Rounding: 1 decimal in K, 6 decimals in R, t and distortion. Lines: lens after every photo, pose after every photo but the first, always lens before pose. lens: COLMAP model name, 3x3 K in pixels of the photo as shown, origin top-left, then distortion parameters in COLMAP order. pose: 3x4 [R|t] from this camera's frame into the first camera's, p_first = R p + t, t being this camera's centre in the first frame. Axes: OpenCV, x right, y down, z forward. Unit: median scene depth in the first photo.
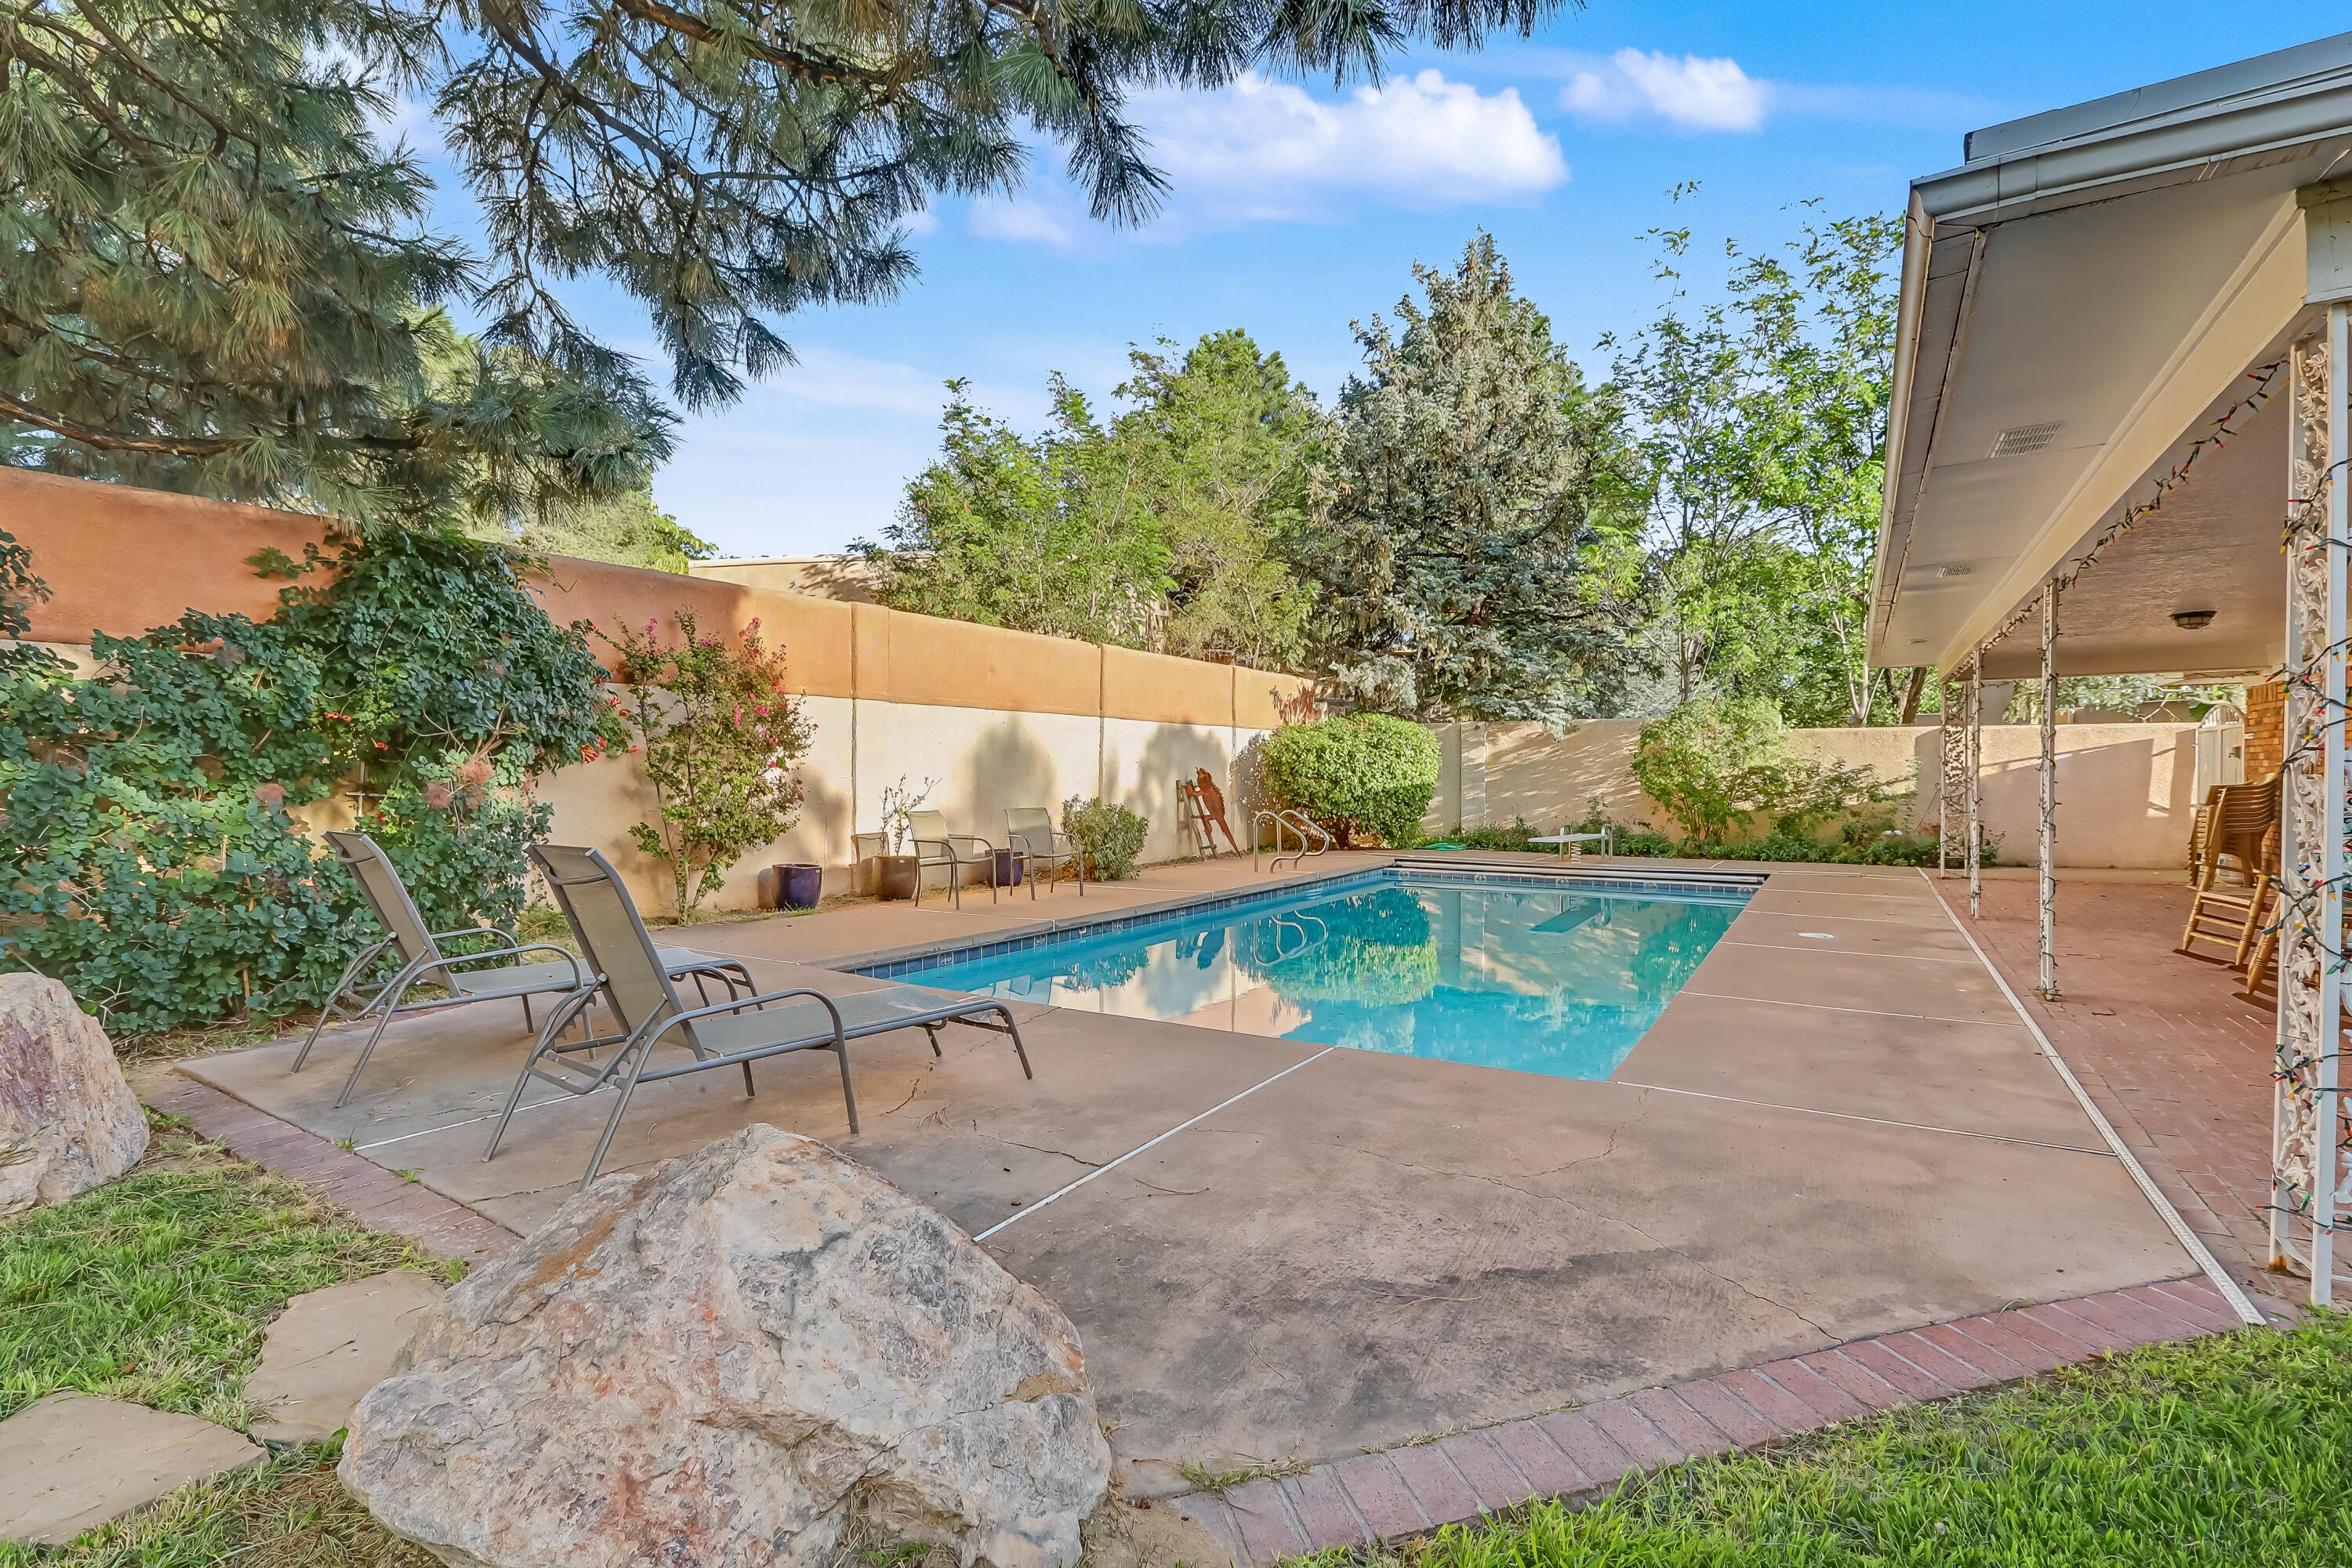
lens RADIAL K [[1068.9, 0, 1191.1], [0, 1068.9, 781.4], [0, 0, 1]] dist [-0.031580, 0.002974]
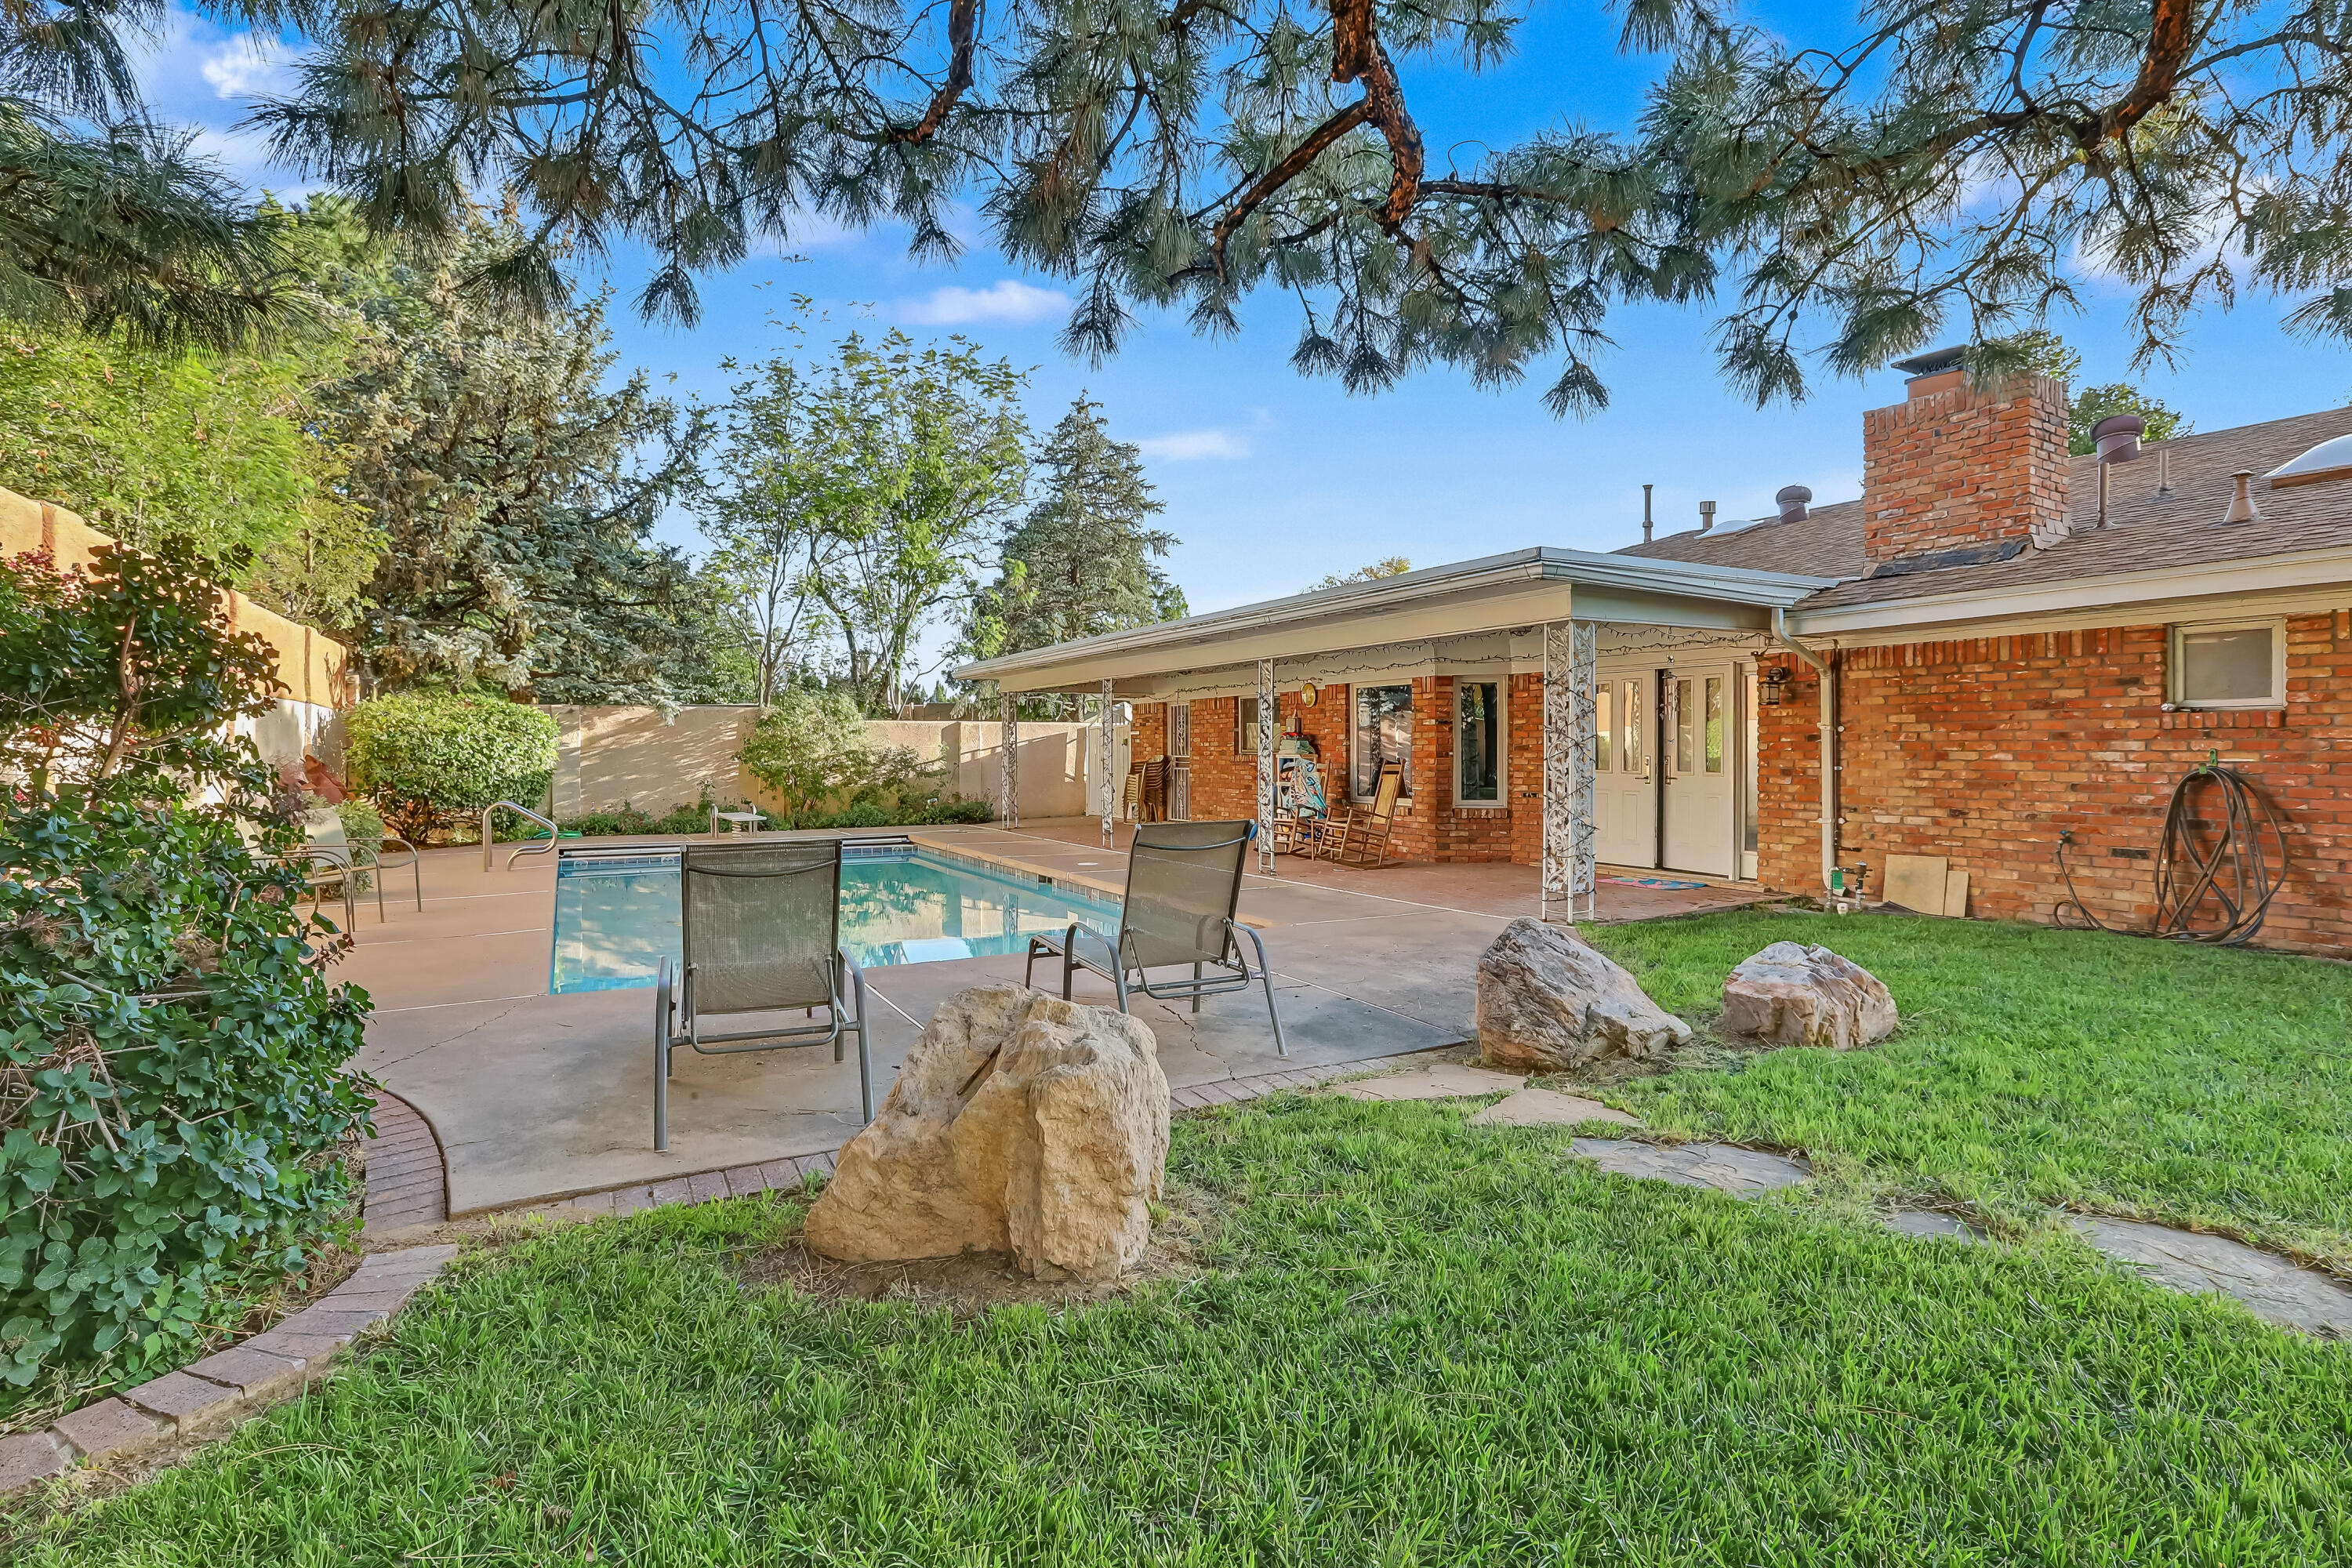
lens RADIAL K [[1068.9, 0, 1187.8], [0, 1068.9, 767.4], [0, 0, 1]] dist [-0.031580, 0.002974]
pose [[0.474939, -0.015777, 0.879877, -0.350843], [0.011615, 0.999865, 0.011659, -0.004337], [-0.879942, 0.004683, 0.475058, 0.058708]]
